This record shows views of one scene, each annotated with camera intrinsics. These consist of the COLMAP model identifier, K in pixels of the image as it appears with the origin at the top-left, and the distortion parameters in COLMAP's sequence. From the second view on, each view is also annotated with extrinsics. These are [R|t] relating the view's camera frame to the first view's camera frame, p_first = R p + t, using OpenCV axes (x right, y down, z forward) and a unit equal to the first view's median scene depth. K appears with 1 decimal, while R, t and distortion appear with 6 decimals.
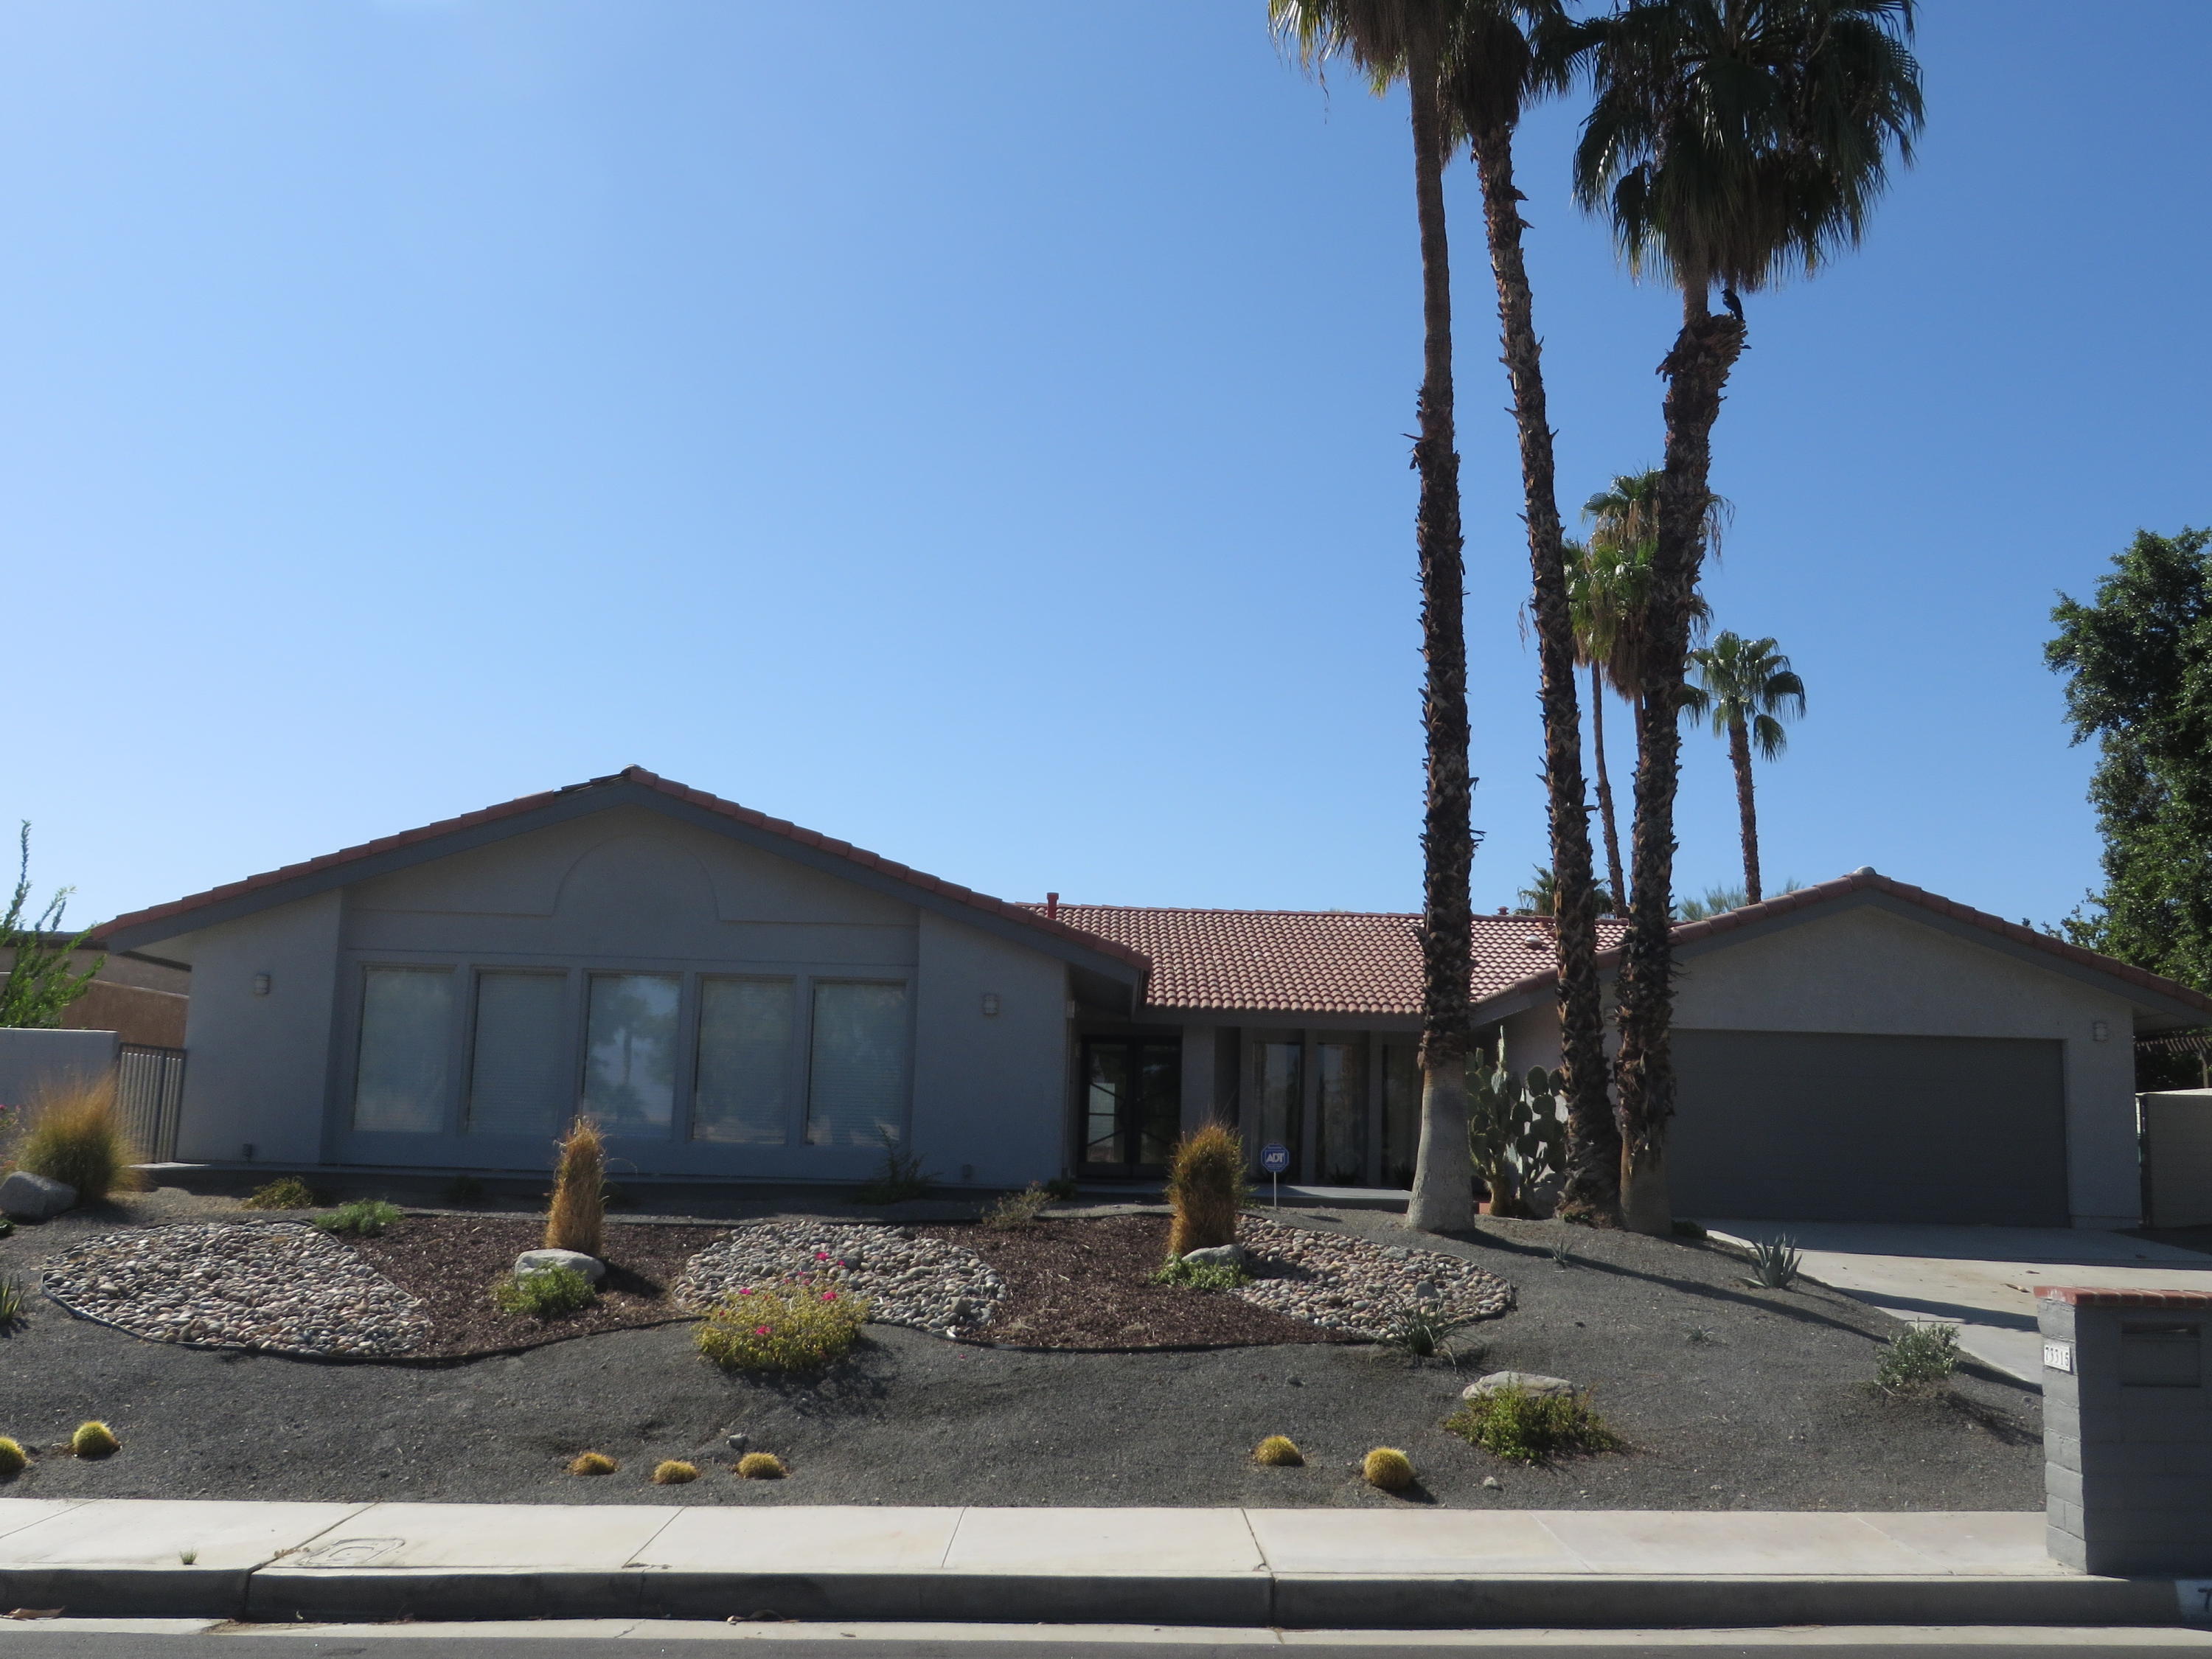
lens RADIAL K [[2097.3, 0, 1097.6], [0, 2097.3, 835.7], [0, 0, 1]] dist [-0.019018, 0.000000]
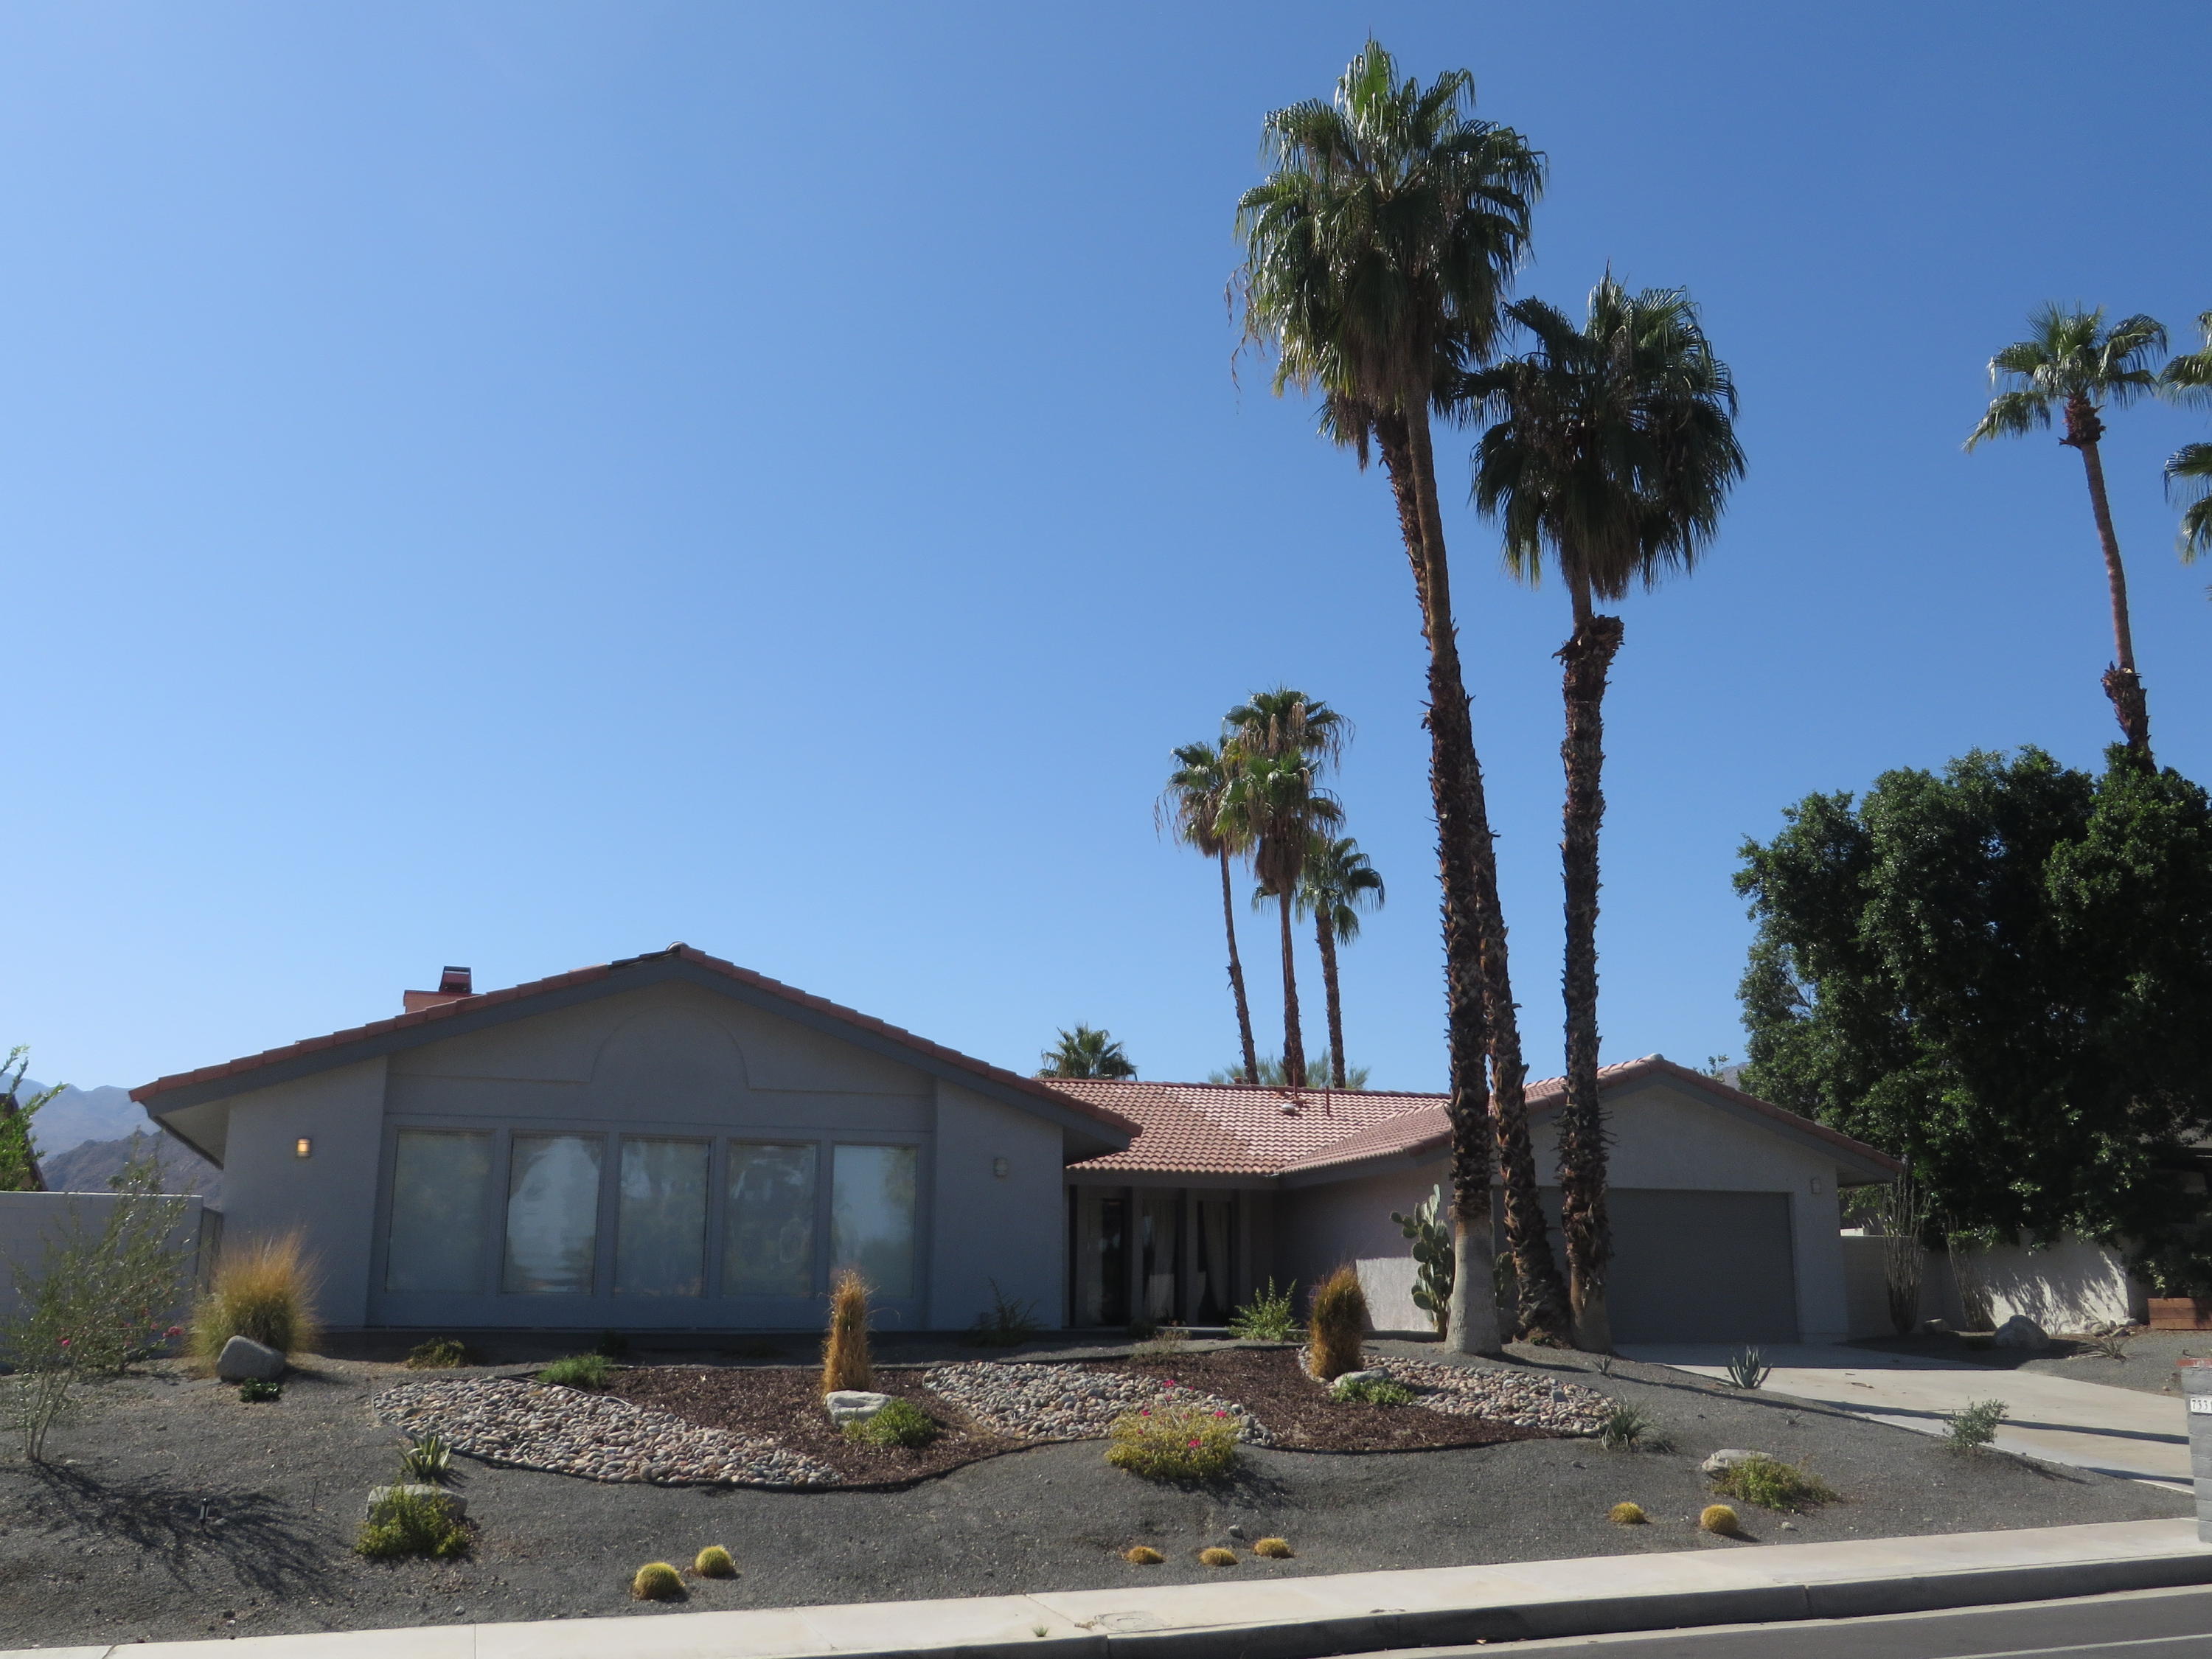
lens RADIAL K [[2097.3, 0, 1116.2], [0, 2097.3, 814.3], [0, 0, 1]] dist [-0.019018, 0.000000]
pose [[0.948799, 0.050544, 0.311811, -0.367704], [-0.024704, 0.995965, -0.086273, -0.012747], [-0.314914, 0.074153, 0.946219, -0.098450]]
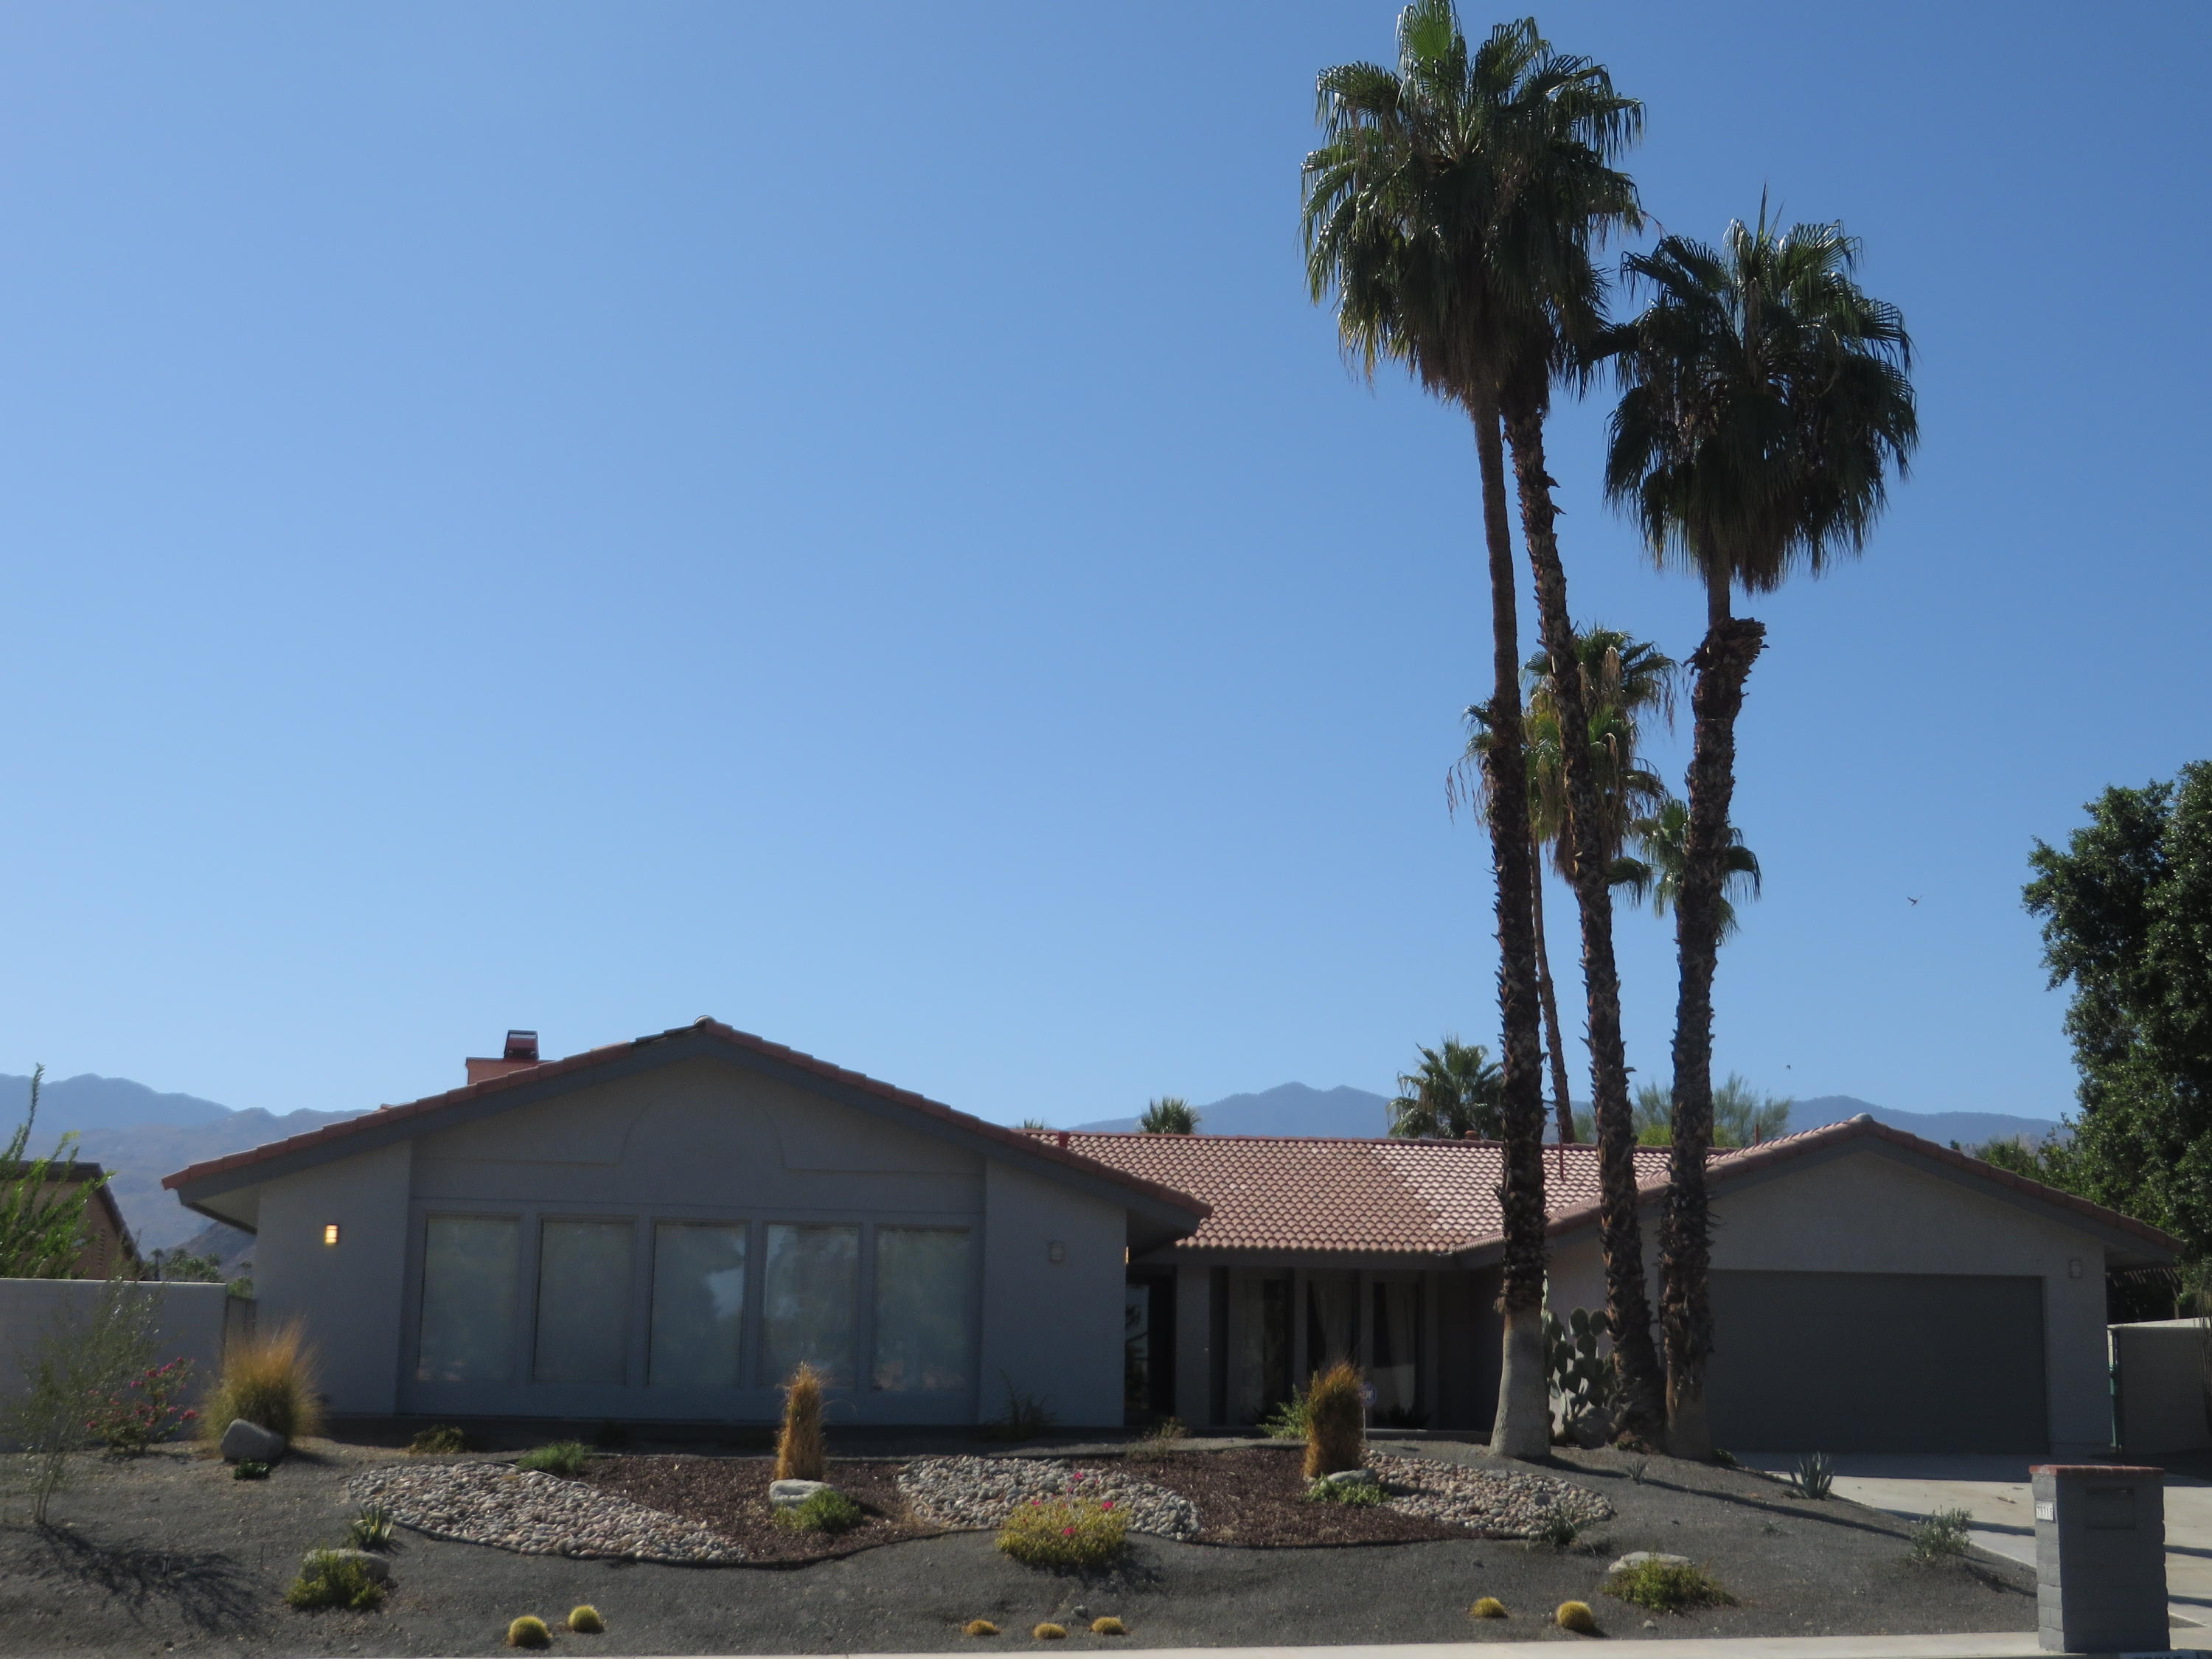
lens RADIAL K [[2981.5, 0, 1096.3], [0, 2981.5, 824.4], [0, 0, 1]] dist [-0.039752, 0.000000]
pose [[0.991807, 0.013164, 0.127067, -0.231259], [-0.007449, 0.998943, -0.045351, -0.066379], [-0.127530, 0.044033, 0.990857, -0.489690]]
